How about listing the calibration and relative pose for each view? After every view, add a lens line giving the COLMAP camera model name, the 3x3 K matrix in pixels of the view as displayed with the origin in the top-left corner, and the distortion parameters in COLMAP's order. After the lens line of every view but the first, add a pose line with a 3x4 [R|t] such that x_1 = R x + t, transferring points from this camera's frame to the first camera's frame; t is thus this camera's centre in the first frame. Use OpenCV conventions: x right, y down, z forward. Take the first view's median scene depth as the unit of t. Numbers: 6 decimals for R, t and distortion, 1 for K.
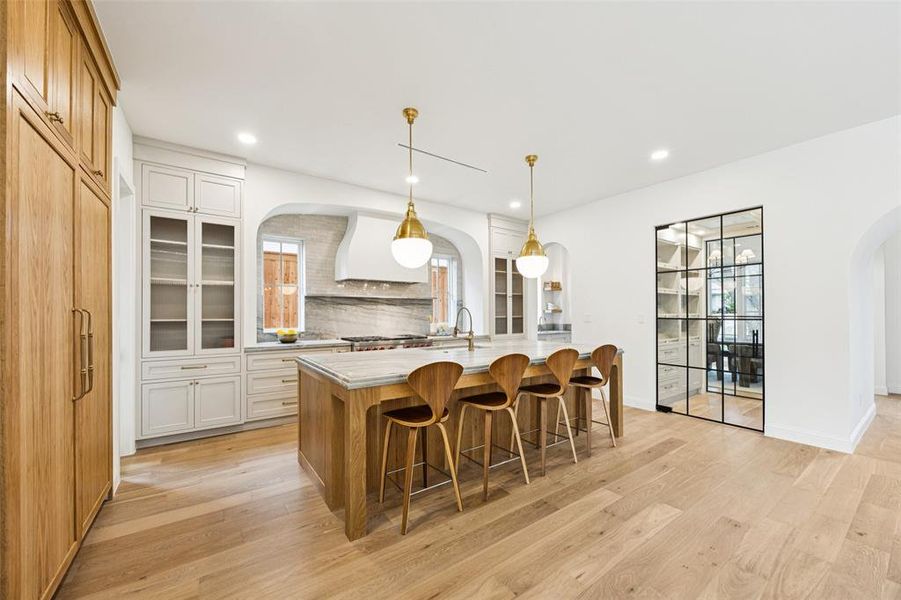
lens RADIAL K [[355.9, 0, 453.7], [0, 355.9, 310.3], [0, 0, 1]] dist [-0.000745, -0.000033]
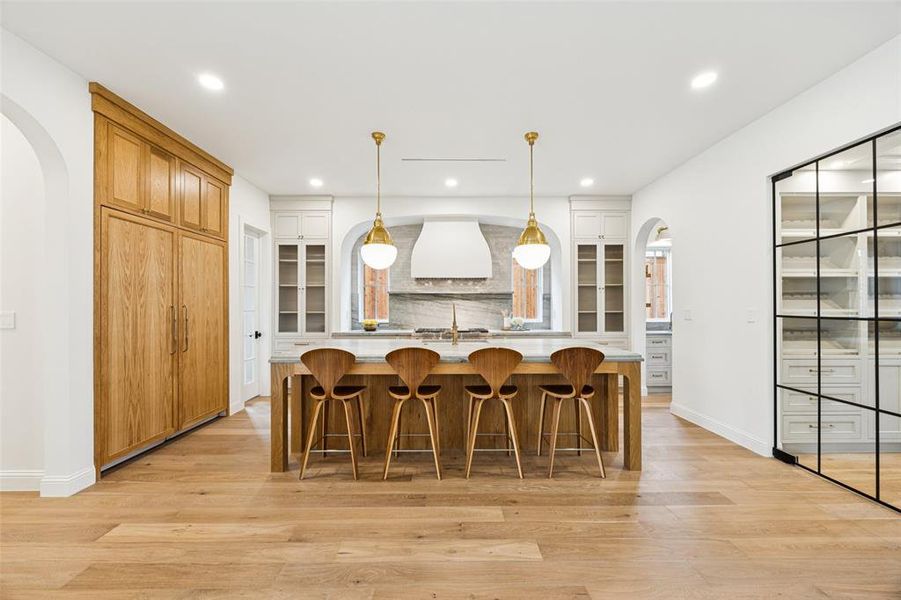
lens RADIAL K [[356.6, 0, 447.2], [0, 356.6, 305.2], [0, 0, 1]] dist [-0.001497, -0.000144]
pose [[0.811596, -0.002166, -0.584215, 0.509354], [0.004258, 0.999988, 0.002208, -0.002030], [0.584204, -0.004280, 0.811596, 0.127664]]
